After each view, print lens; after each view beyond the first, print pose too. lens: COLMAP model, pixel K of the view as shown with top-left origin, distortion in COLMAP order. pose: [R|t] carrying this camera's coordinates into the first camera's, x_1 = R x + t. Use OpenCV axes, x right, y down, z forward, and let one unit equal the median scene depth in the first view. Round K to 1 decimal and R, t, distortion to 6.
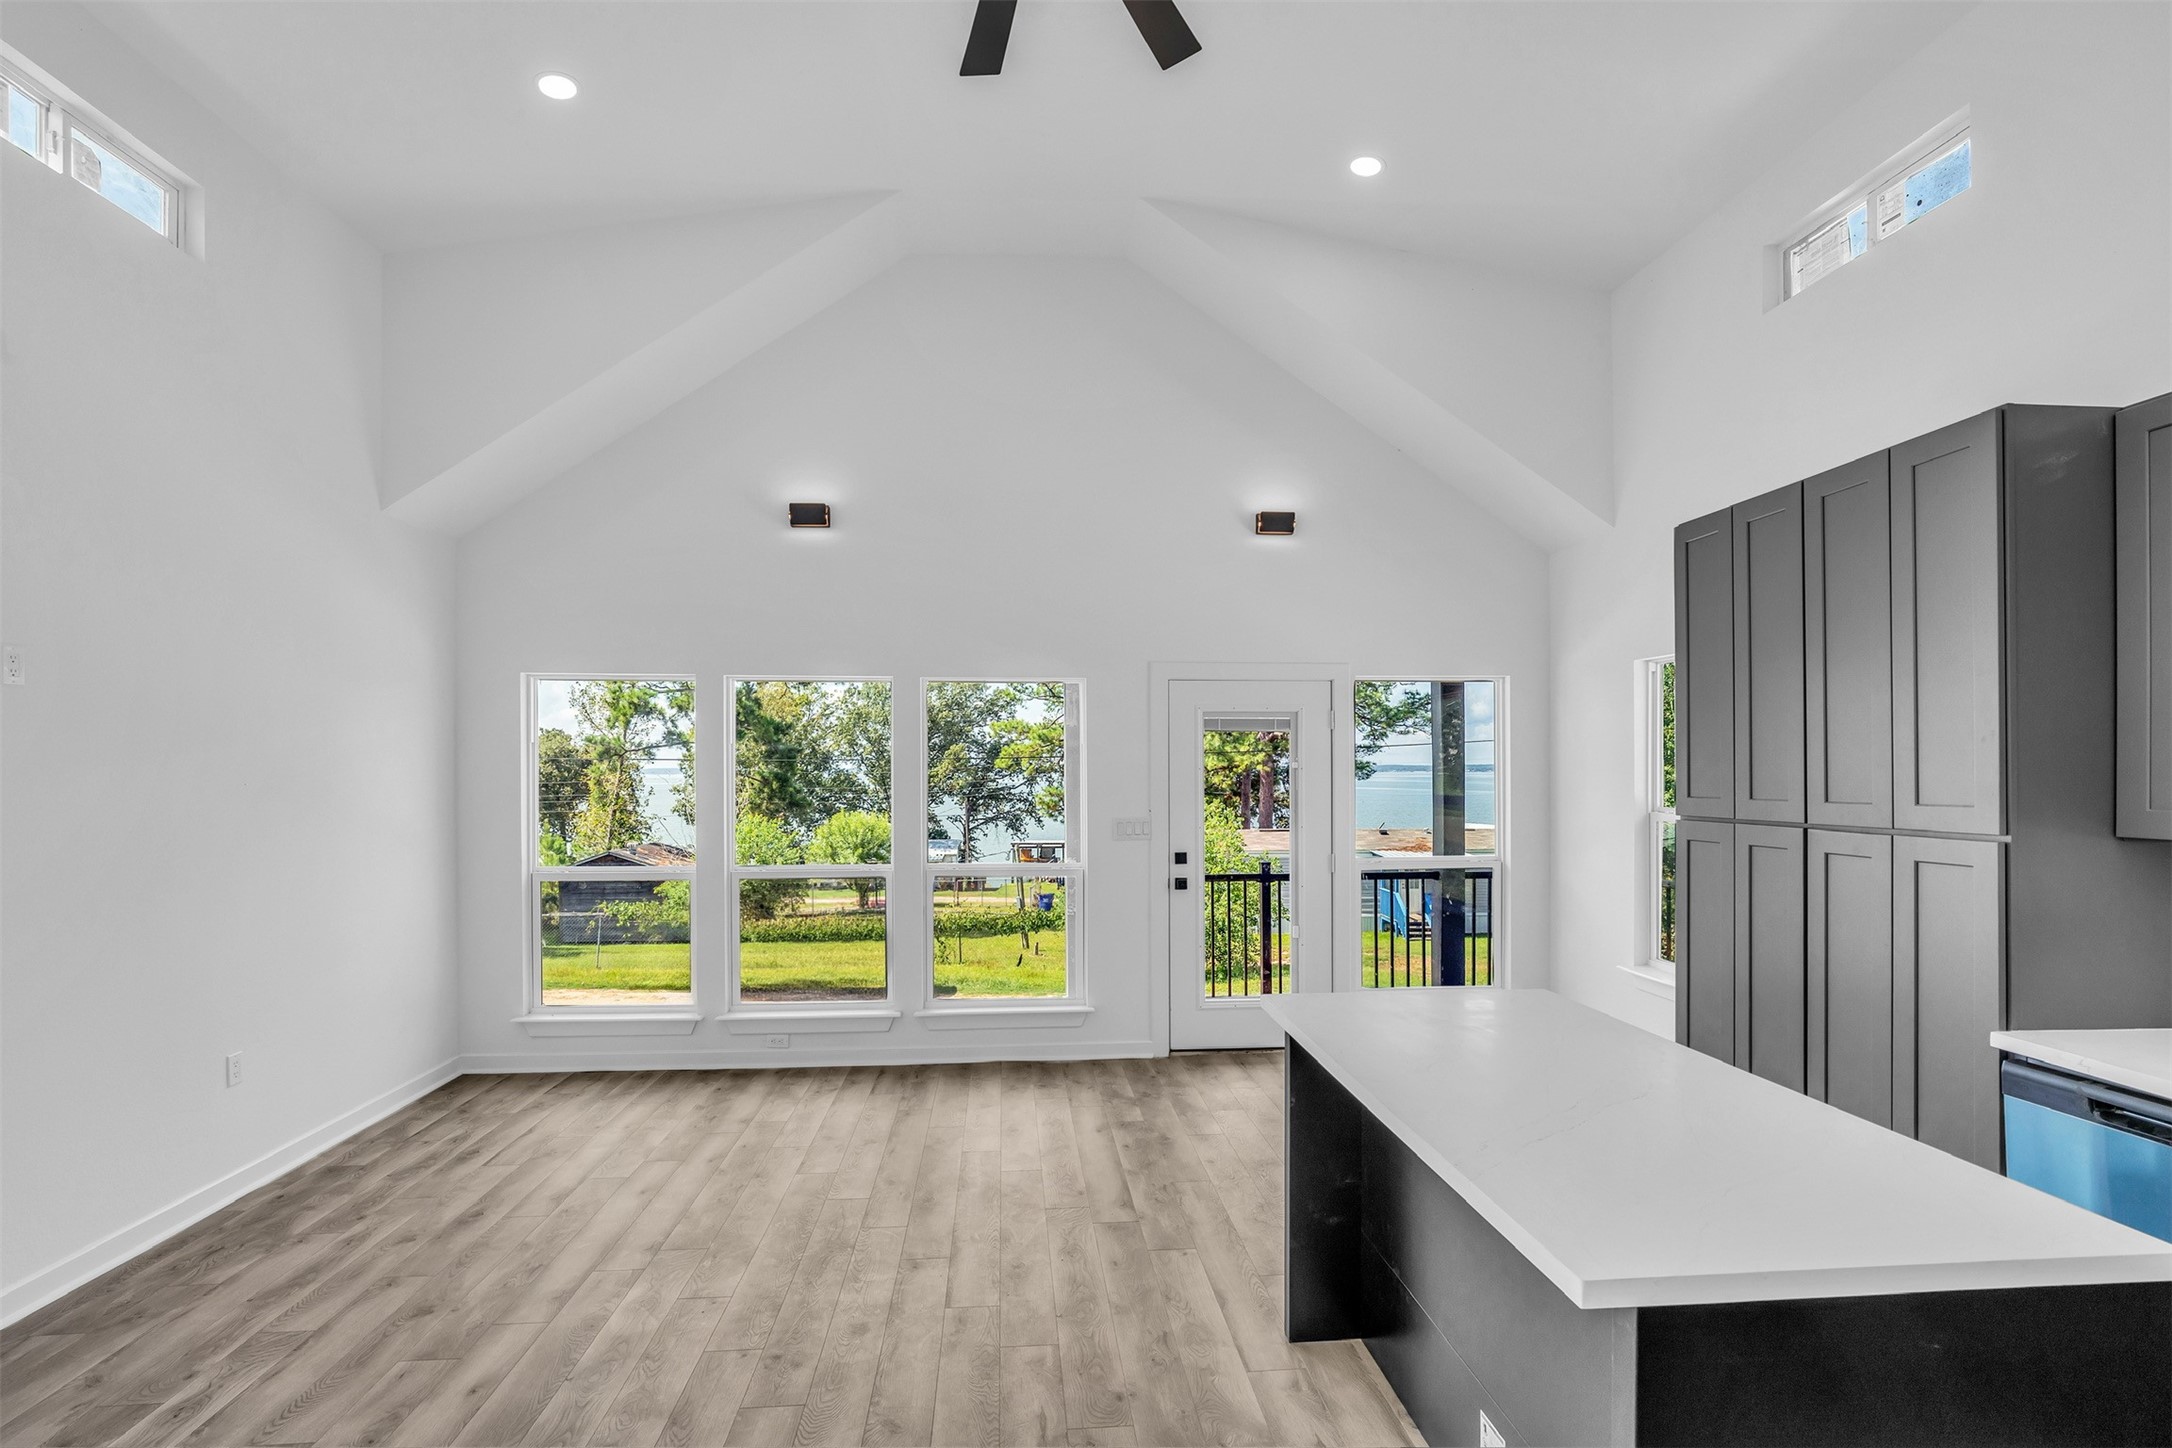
lens RADIAL K [[998.4, 0, 1089.9], [0, 998.4, 772.8], [0, 0, 1]] dist [-0.021764, 0.006612]
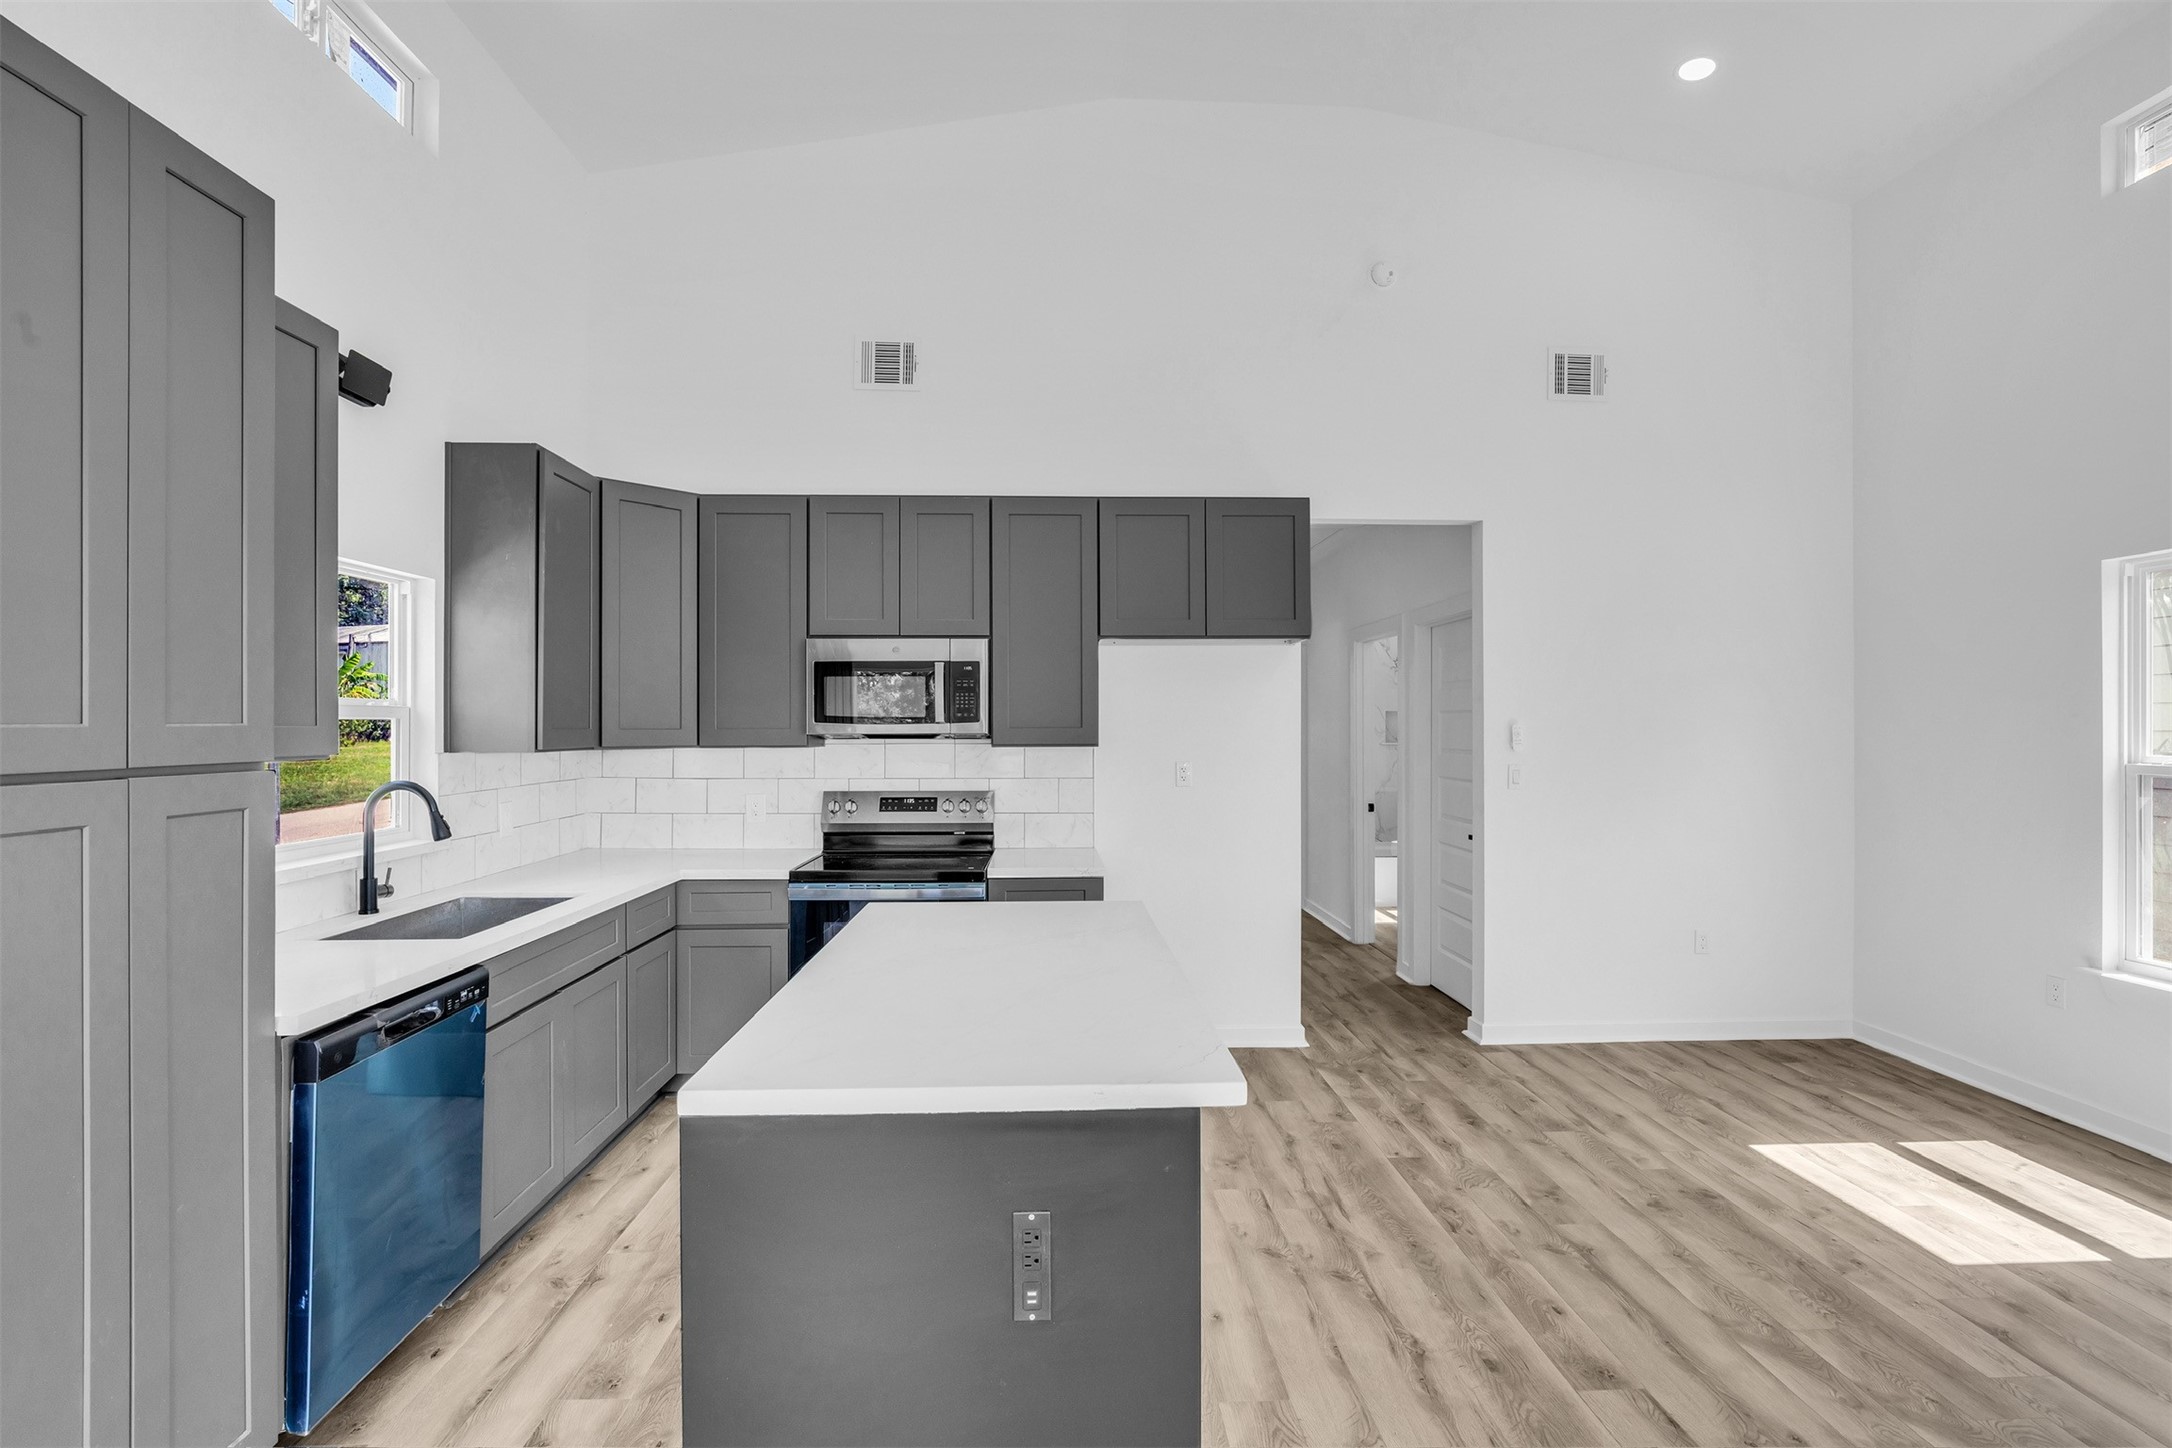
lens RADIAL K [[998.4, 0, 1082.8], [0, 998.4, 728.4], [0, 0, 1]] dist [-0.021764, 0.006612]
pose [[-0.999065, 0.002094, 0.043194, 0.138922], [0.002214, 0.999994, 0.002746, 0.019123], [-0.043188, 0.002839, -0.999063, 0.902223]]
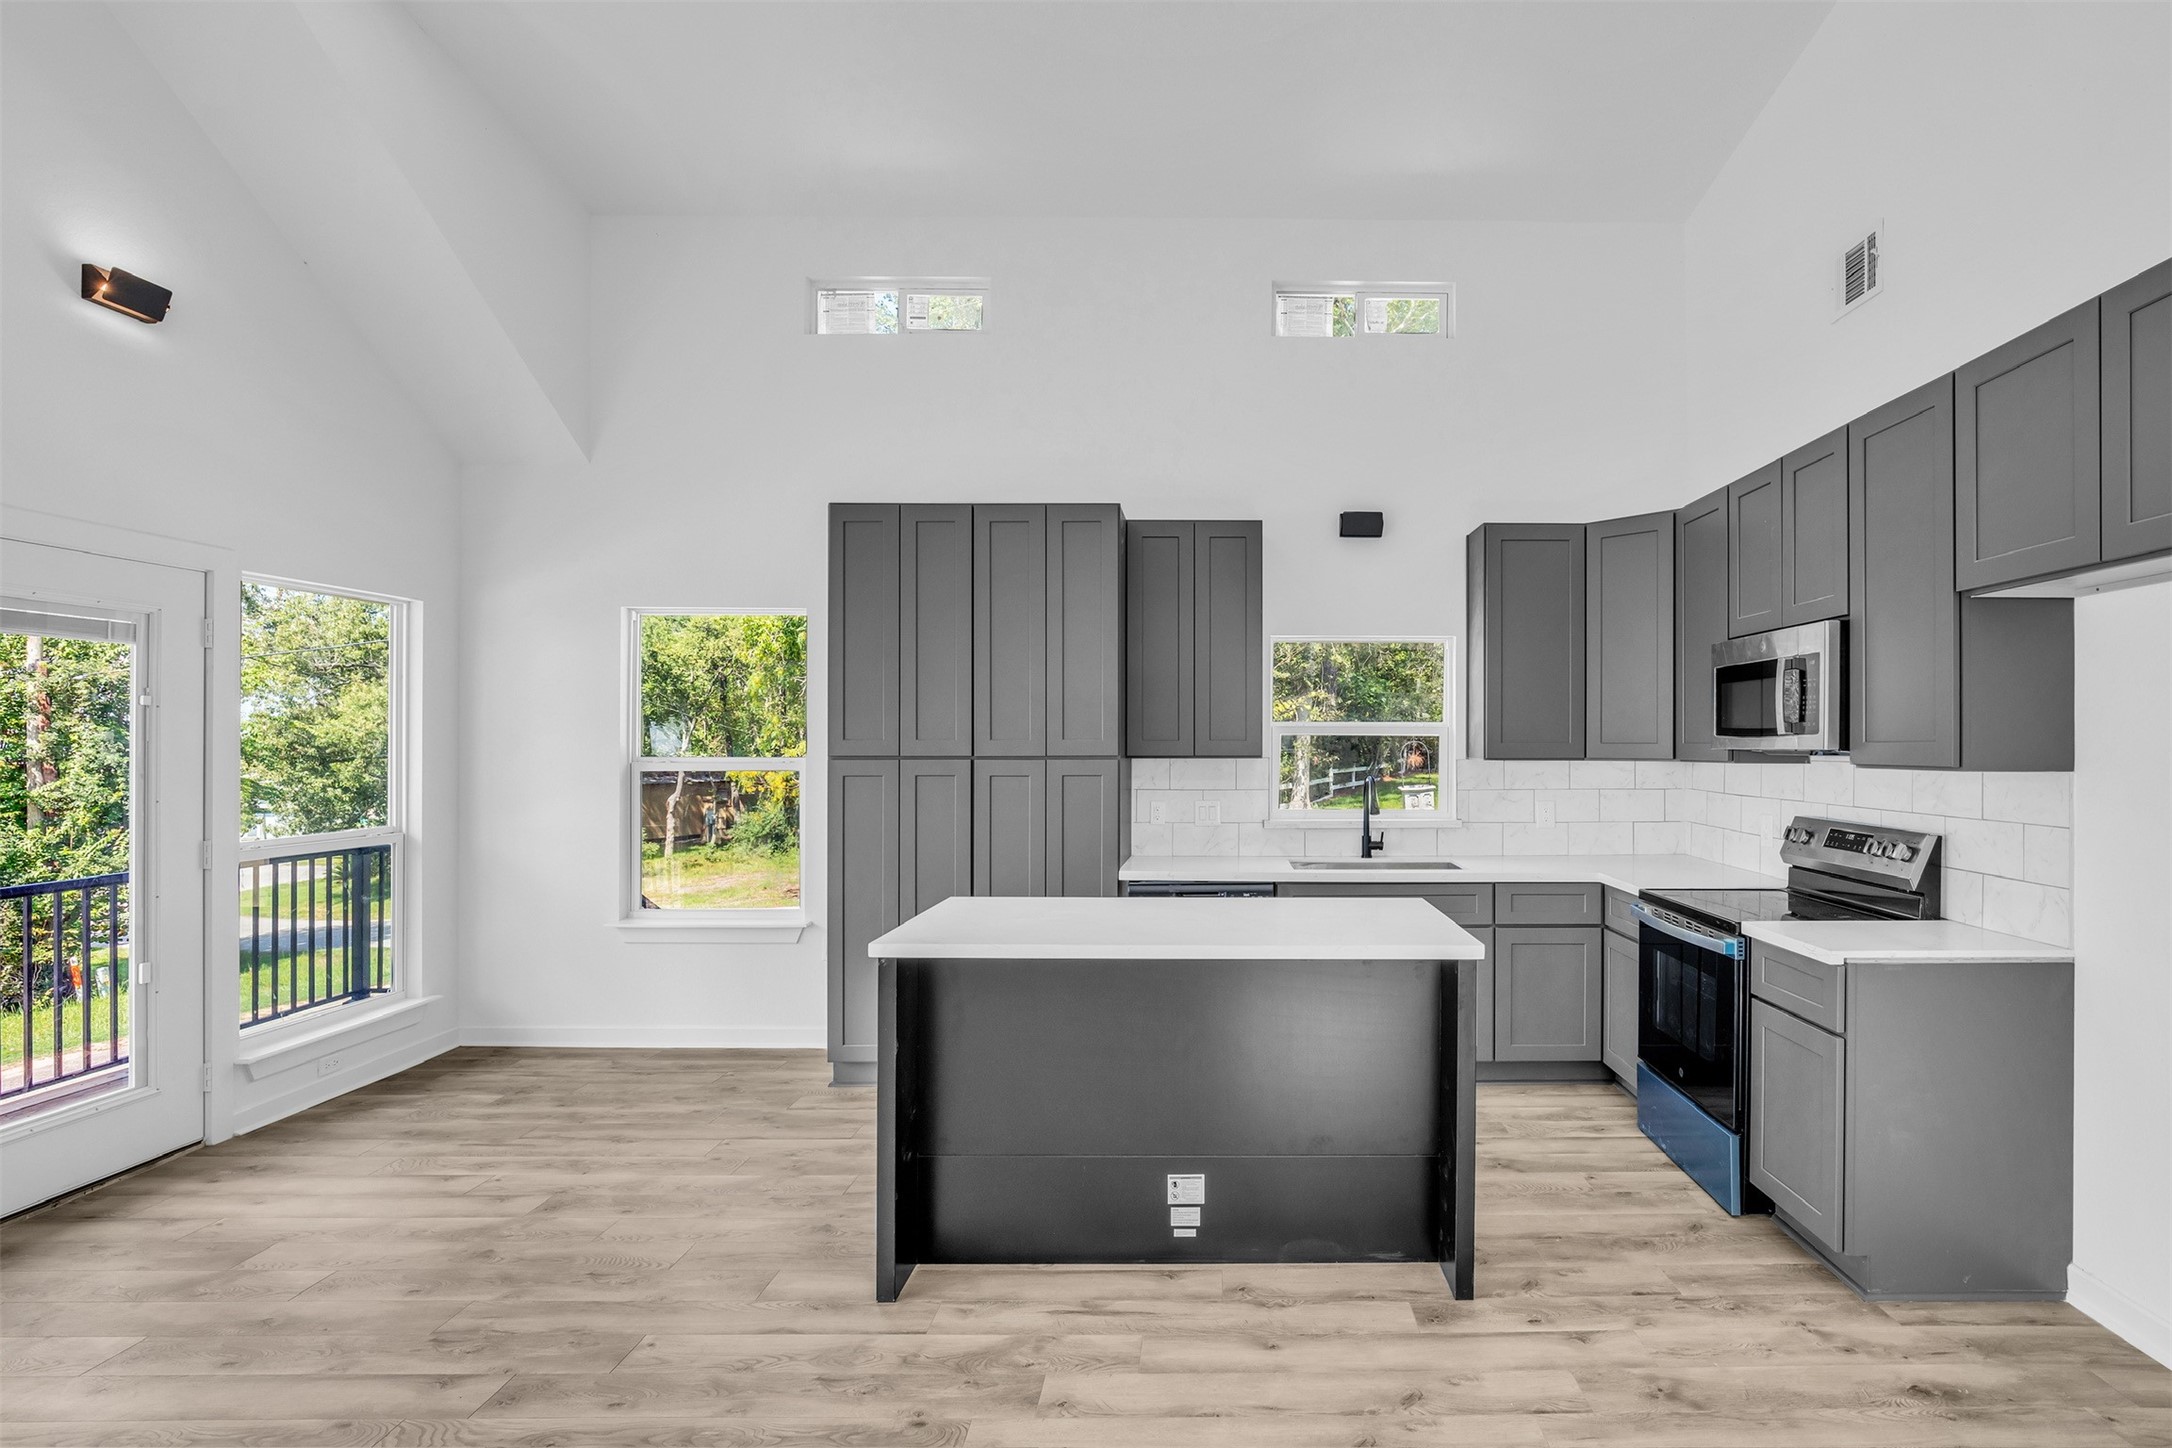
lens RADIAL K [[1048.0, 0, 1229.6], [0, 1048.0, 738.3], [0, 0, 1]] dist [-0.019346, 0.003787]
pose [[0.068476, 0.006130, 0.997634, -0.451334], [-0.000072, 0.999981, -0.006139, 0.023129], [-0.997653, 0.000348, 0.068475, 0.355822]]
